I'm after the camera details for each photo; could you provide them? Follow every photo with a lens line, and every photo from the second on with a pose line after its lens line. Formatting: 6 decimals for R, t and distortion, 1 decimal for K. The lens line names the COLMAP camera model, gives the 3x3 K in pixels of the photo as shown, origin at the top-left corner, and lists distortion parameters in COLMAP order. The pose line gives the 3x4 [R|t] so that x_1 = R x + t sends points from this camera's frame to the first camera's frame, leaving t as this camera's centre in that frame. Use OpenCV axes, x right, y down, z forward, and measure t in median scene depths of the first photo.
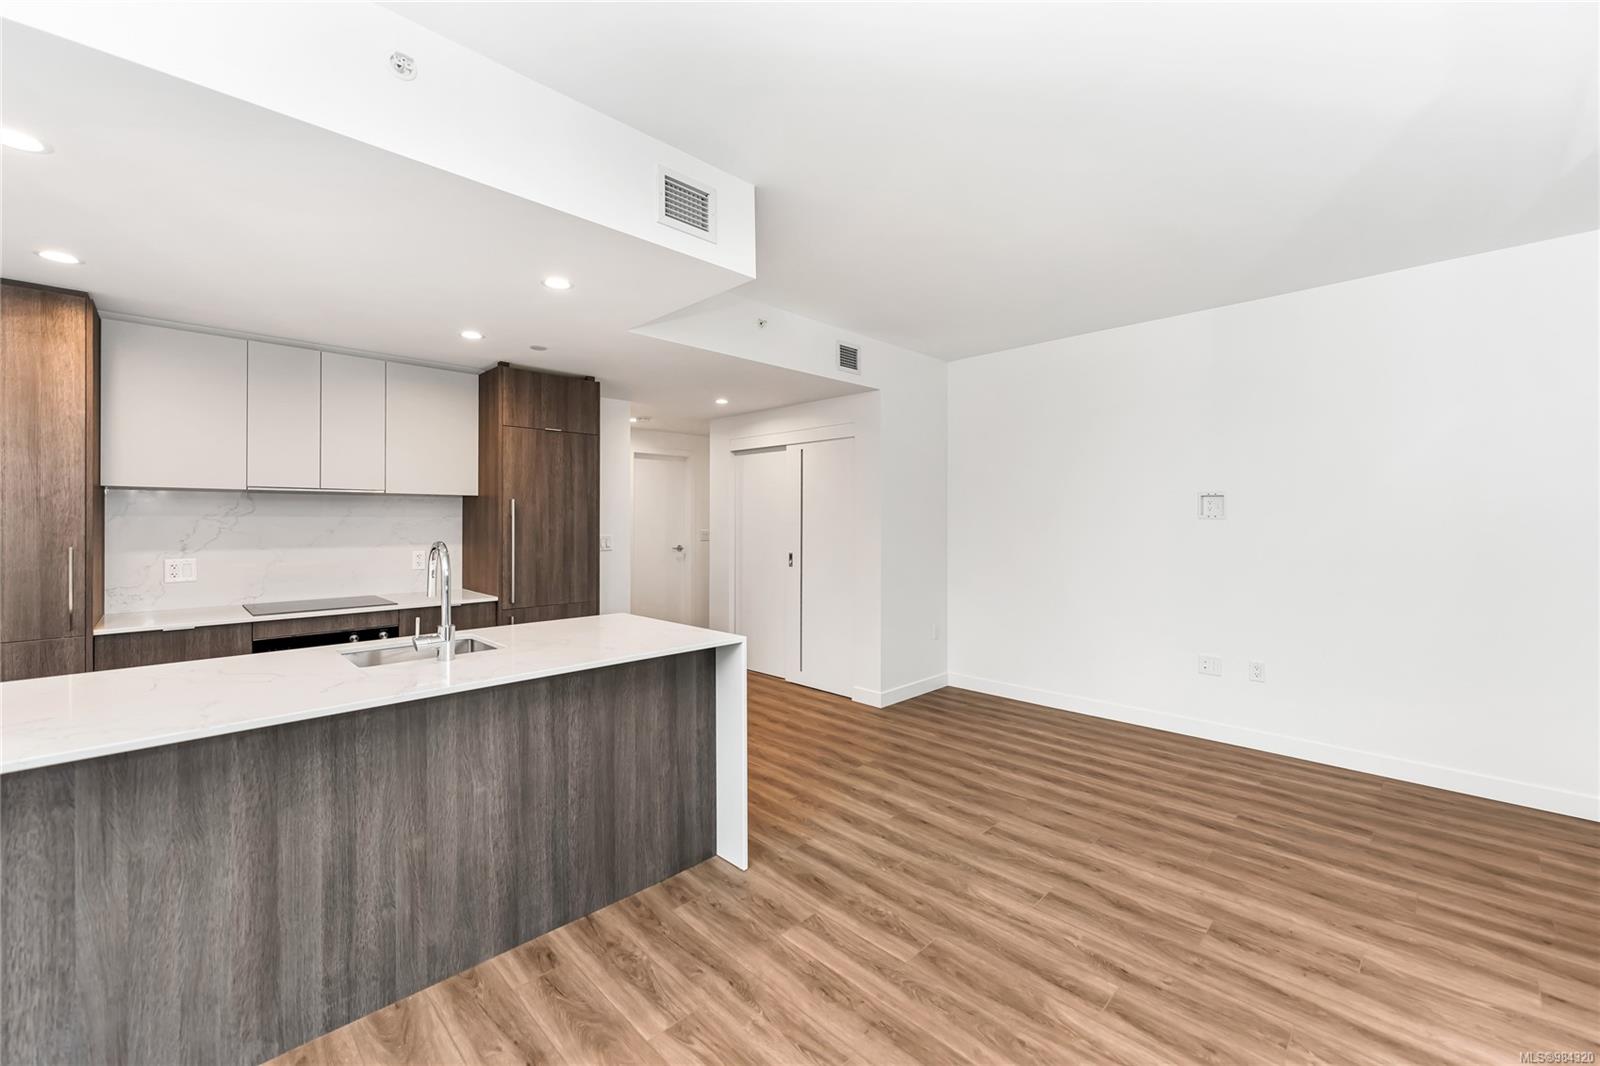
lens RADIAL K [[645.0, 0, 800.0], [0, 645.0, 533.0], [0, 0, 1]] dist [0.000934, -0.000252]
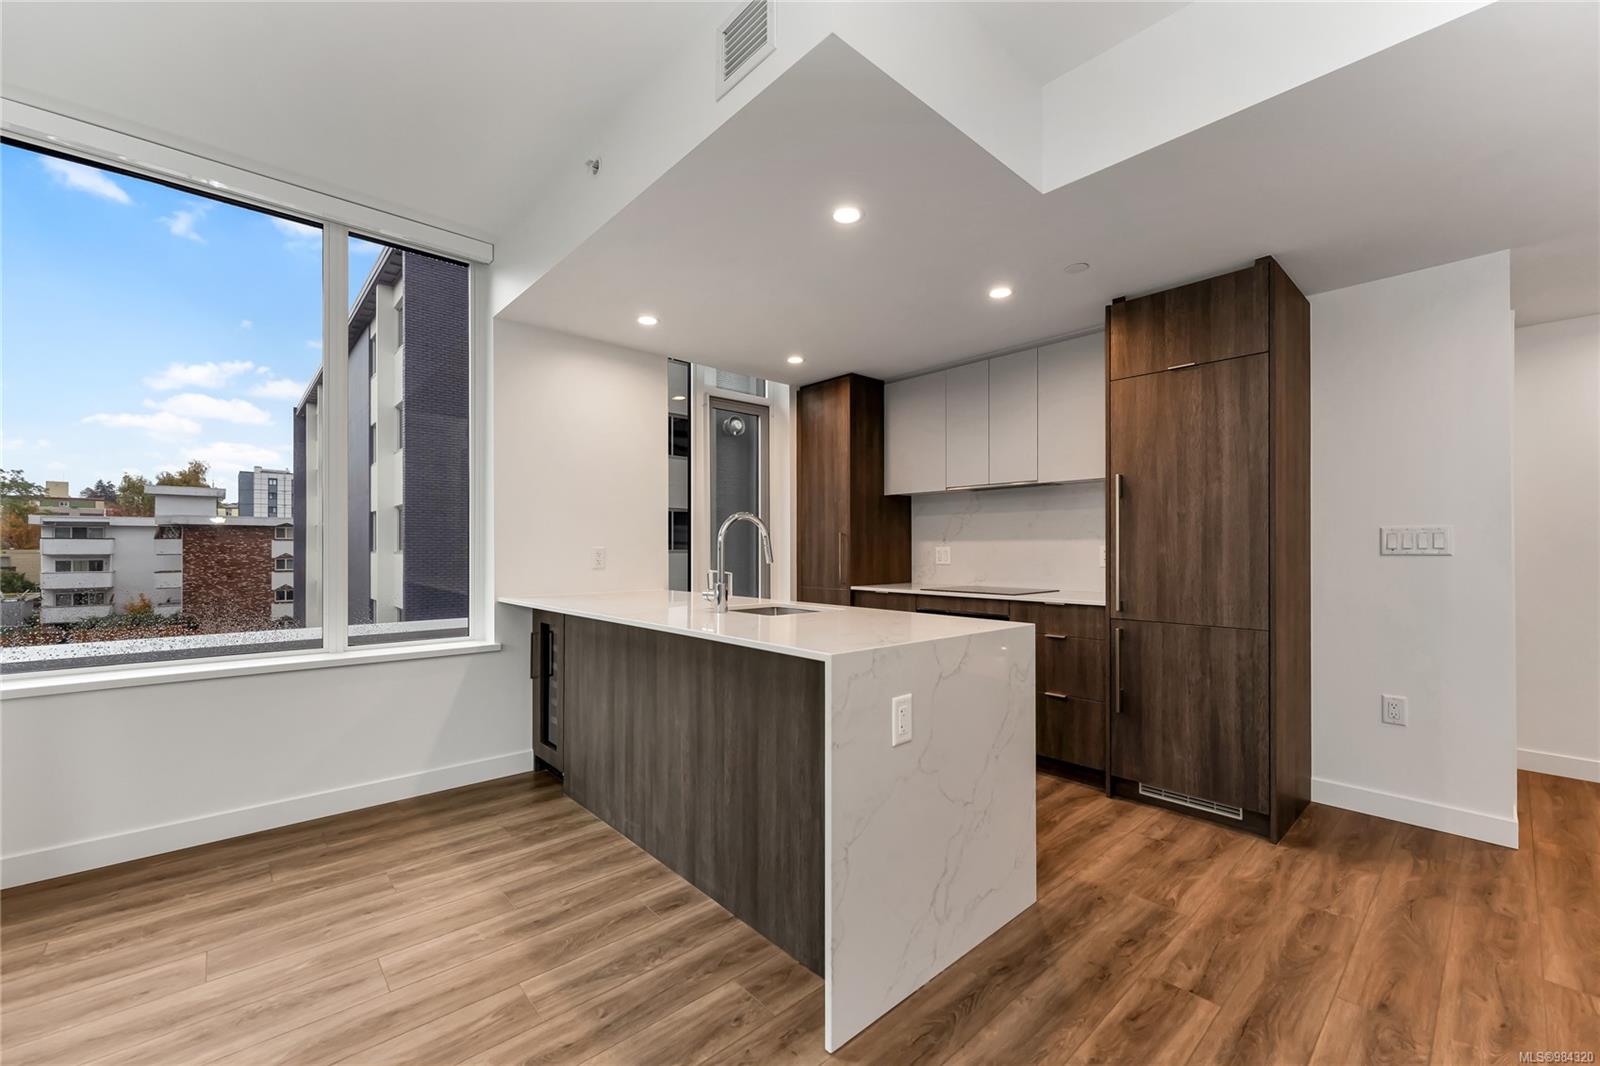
lens RADIAL K [[639.7, 0, 794.2], [0, 639.7, 552.5], [0, 0, 1]] dist [0.000539, 0.000008]
pose [[-0.052930, 0.004738, -0.998587, 0.558171], [-0.019880, 0.999786, 0.005798, 0.072589], [0.998400, 0.020159, -0.052825, 1.109877]]
